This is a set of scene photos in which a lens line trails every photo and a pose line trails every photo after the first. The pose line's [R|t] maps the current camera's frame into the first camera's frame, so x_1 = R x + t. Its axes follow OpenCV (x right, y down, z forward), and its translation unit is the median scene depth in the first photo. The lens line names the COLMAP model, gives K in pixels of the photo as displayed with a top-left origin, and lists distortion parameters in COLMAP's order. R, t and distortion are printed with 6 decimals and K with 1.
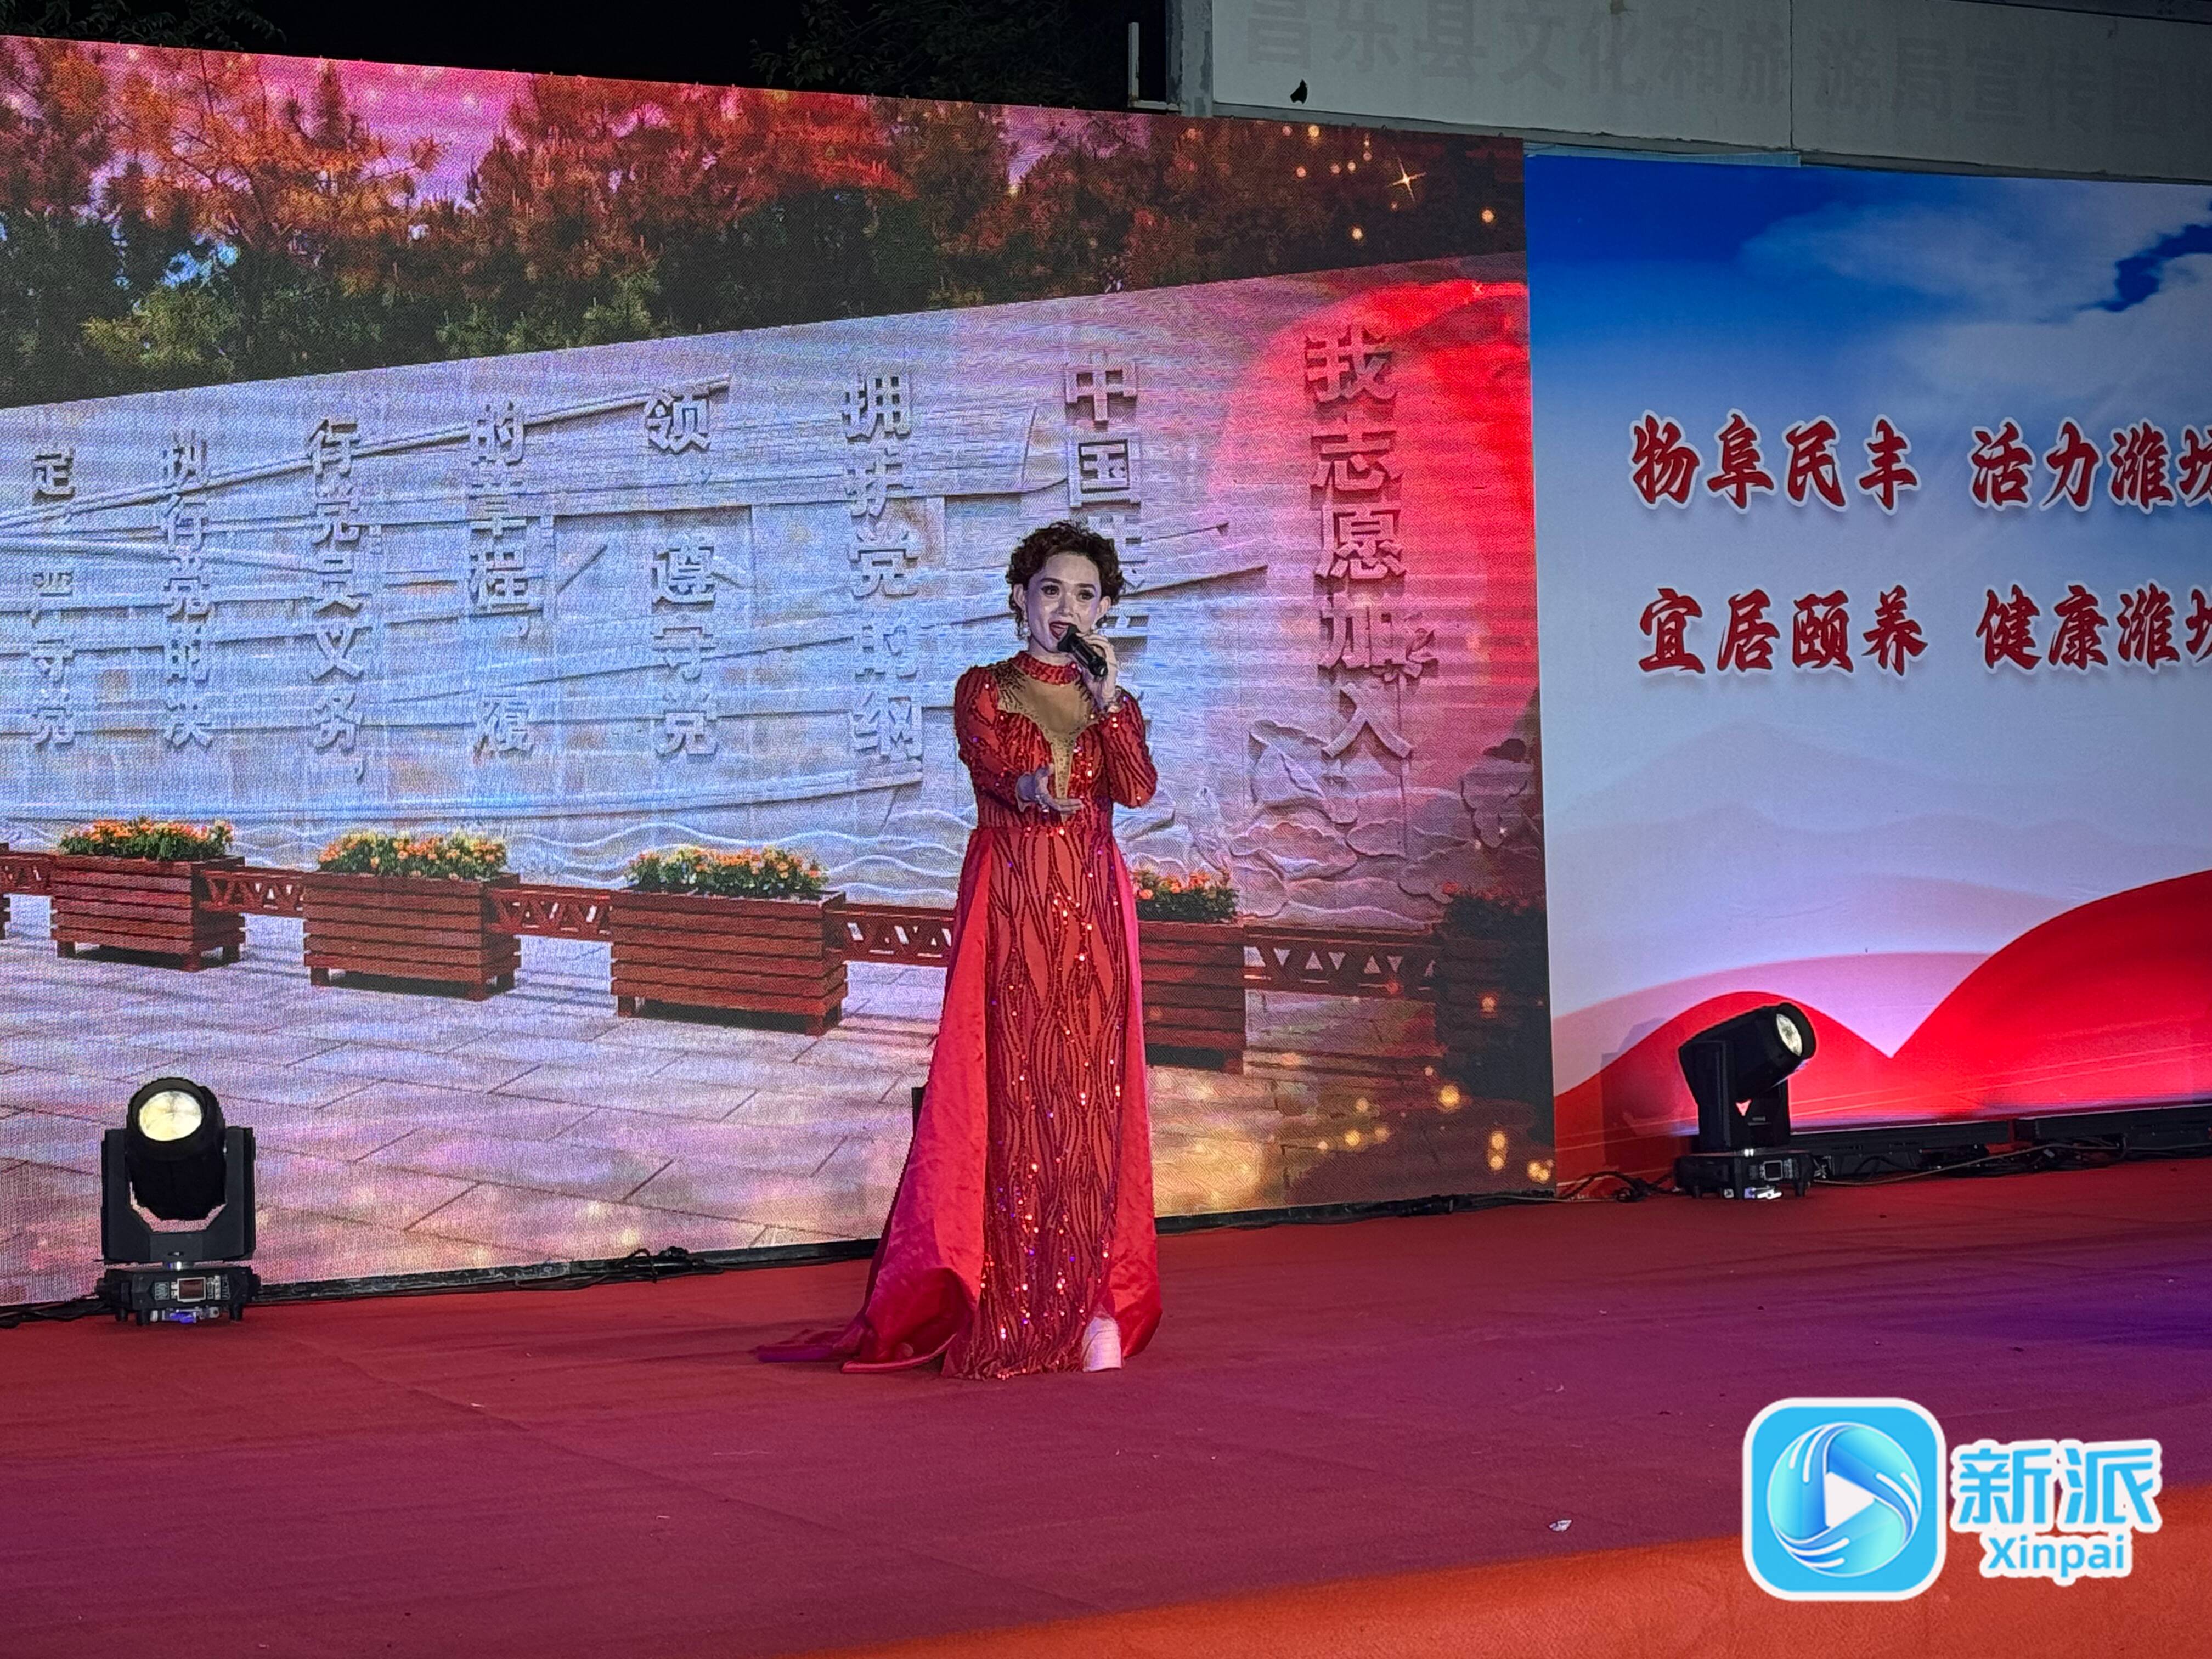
lens RADIAL K [[4403.8, 0, 1082.0], [0, 4403.8, 831.8], [0, 0, 1]] dist [0.157430, -0.083609]
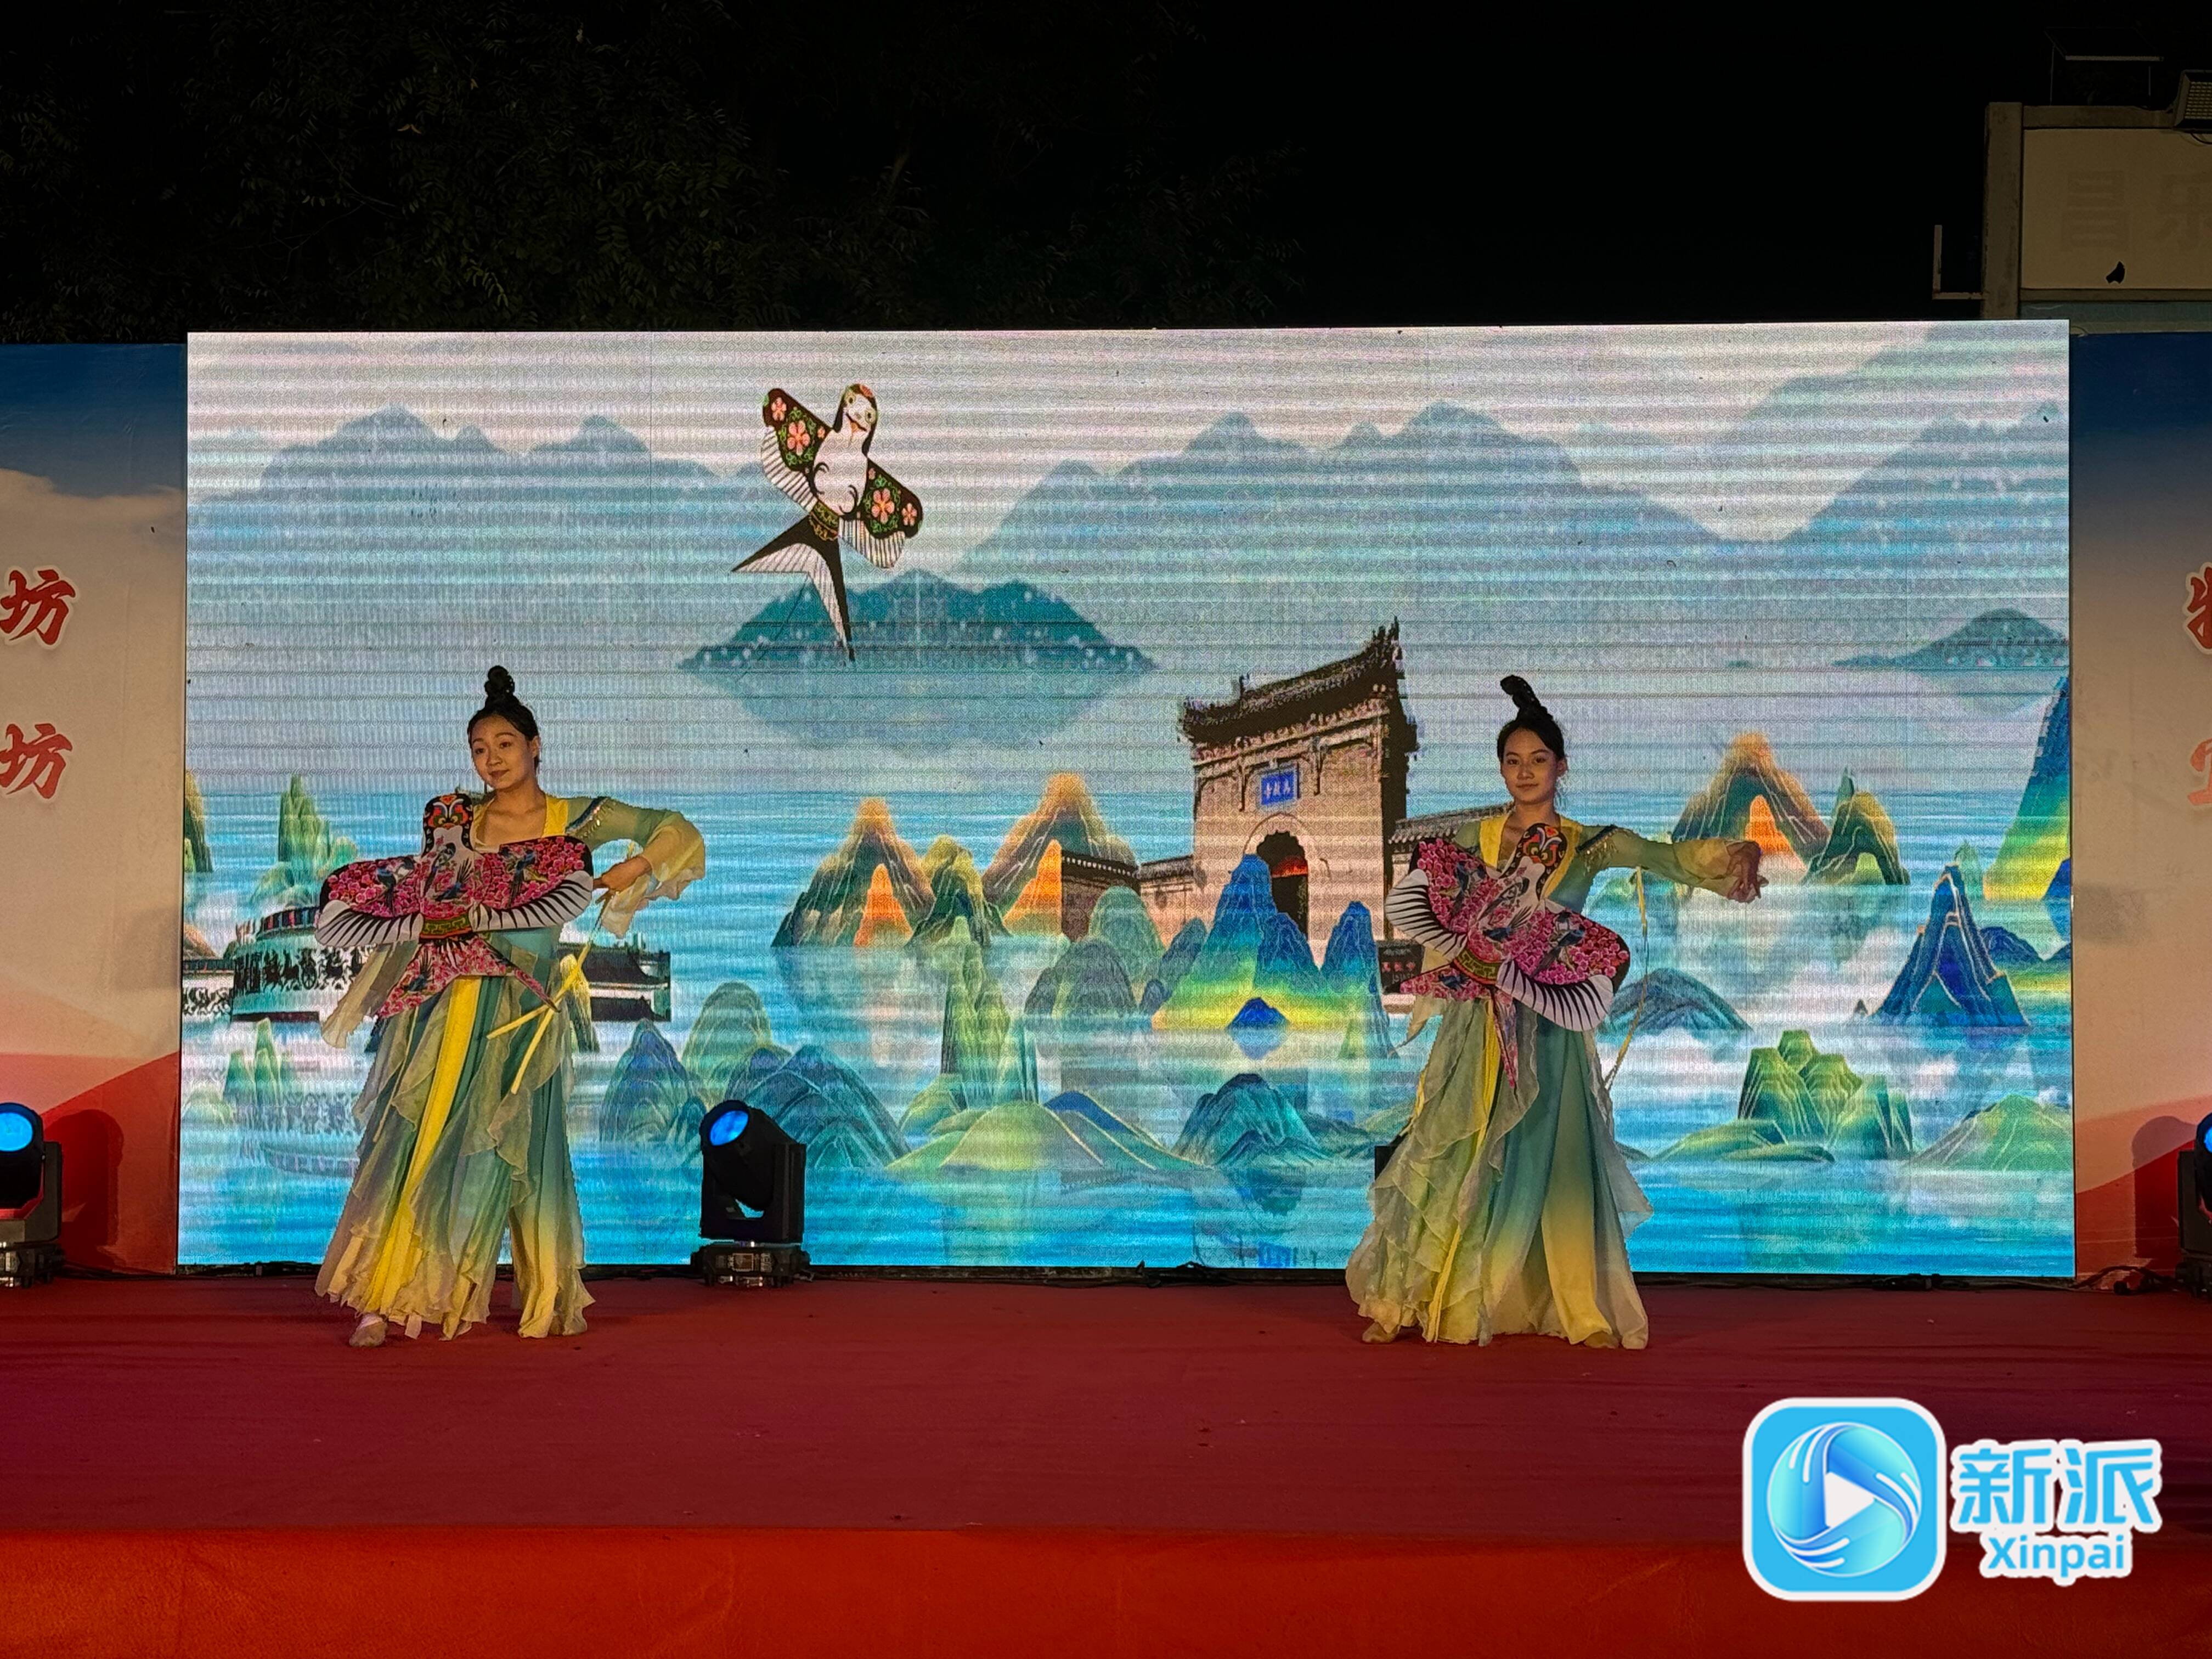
lens RADIAL K [[3765.4, 0, 1106.0], [0, 3765.4, 829.5], [0, 0, 1]] dist [0.165097, -0.211211]
pose [[0.851506, 0.014469, -0.524145, 0.388262], [-0.023683, 0.999660, -0.010878, -0.013817], [0.523809, 0.021676, 0.851560, 0.068852]]
